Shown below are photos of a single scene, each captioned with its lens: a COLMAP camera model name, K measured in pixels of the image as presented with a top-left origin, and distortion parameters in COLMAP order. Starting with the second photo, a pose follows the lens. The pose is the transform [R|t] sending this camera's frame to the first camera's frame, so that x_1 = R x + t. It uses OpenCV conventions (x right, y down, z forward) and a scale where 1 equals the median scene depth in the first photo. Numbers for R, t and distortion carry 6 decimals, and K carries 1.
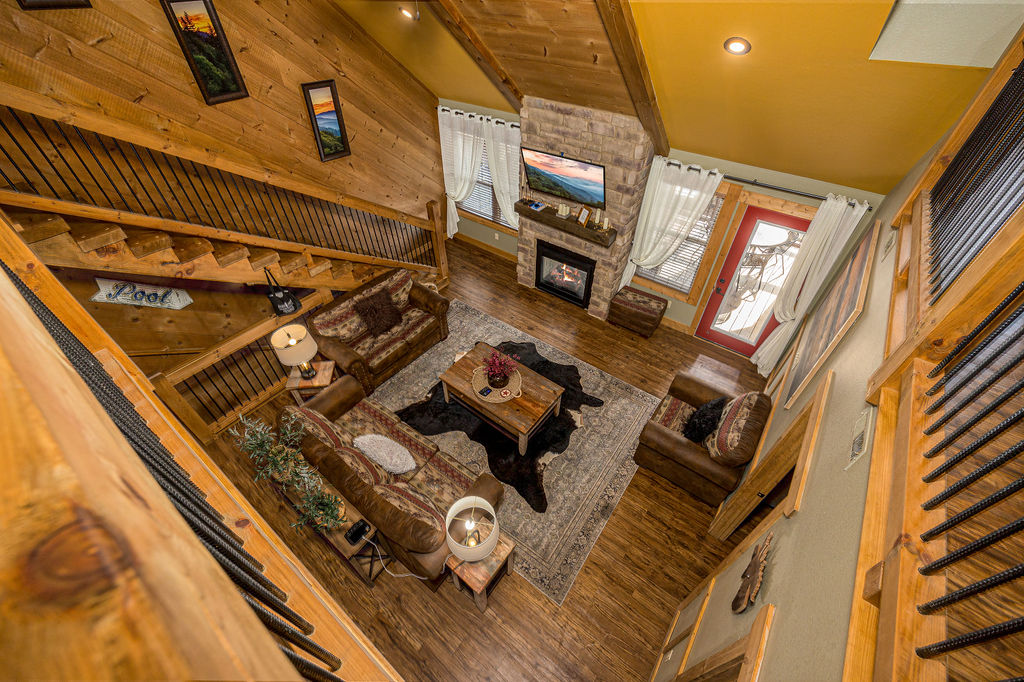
lens RADIAL K [[409.0, 0, 512.7], [0, 409.0, 337.3], [0, 0, 1]] dist [-0.004553, 0.000233]
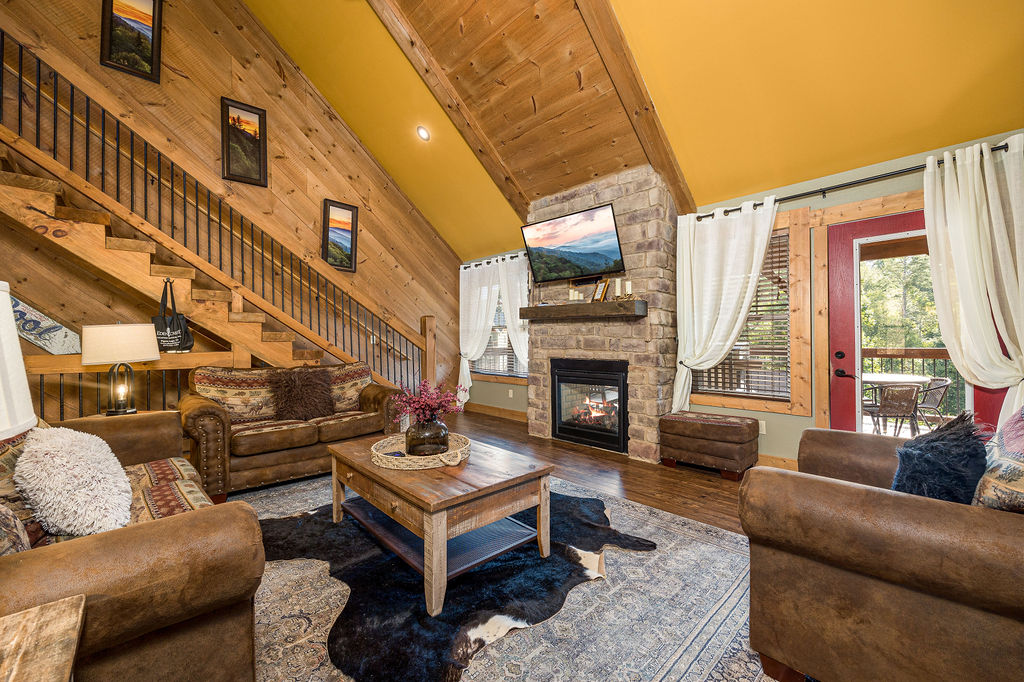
lens RADIAL K [[409.0, 0, 512.7], [0, 409.0, 337.3], [0, 0, 1]] dist [-0.004553, 0.000233]
pose [[0.985836, -0.011562, -0.167312, 0.140540], [-0.105977, 0.730256, -0.674903, 0.299741], [0.129984, 0.683075, 0.718688, 0.490210]]
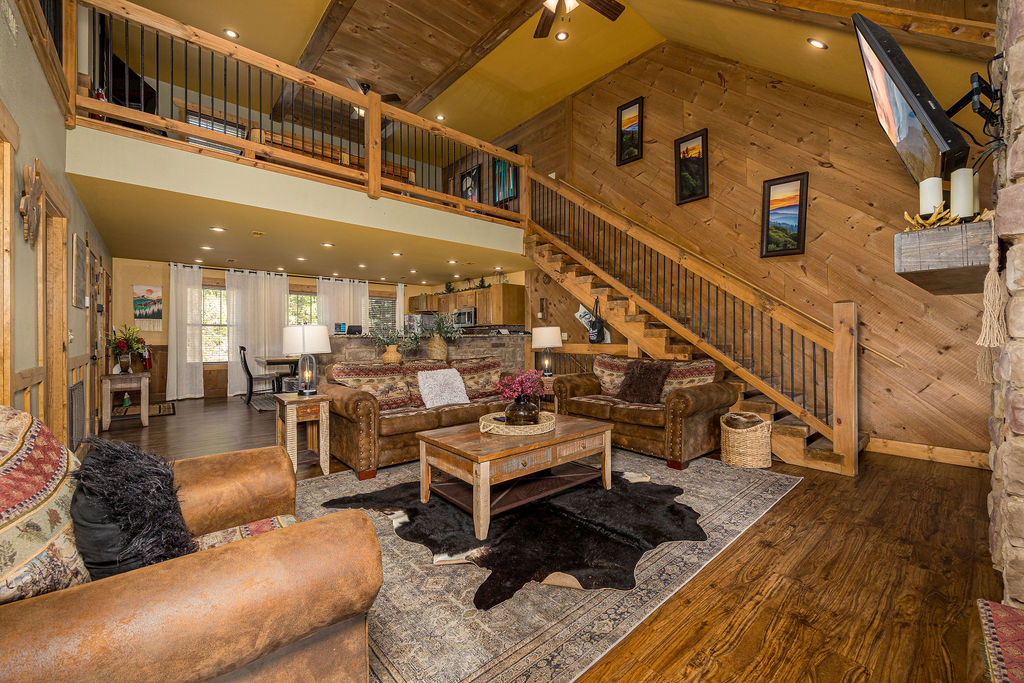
lens RADIAL K [[409.0, 0, 512.7], [0, 409.0, 337.8], [0, 0, 1]] dist [-0.004553, 0.000233]
pose [[-0.202822, -0.001584, -0.979214, 0.528793], [-0.667171, 0.732197, 0.137004, -0.064607], [0.716761, 0.681091, -0.149562, 0.885369]]
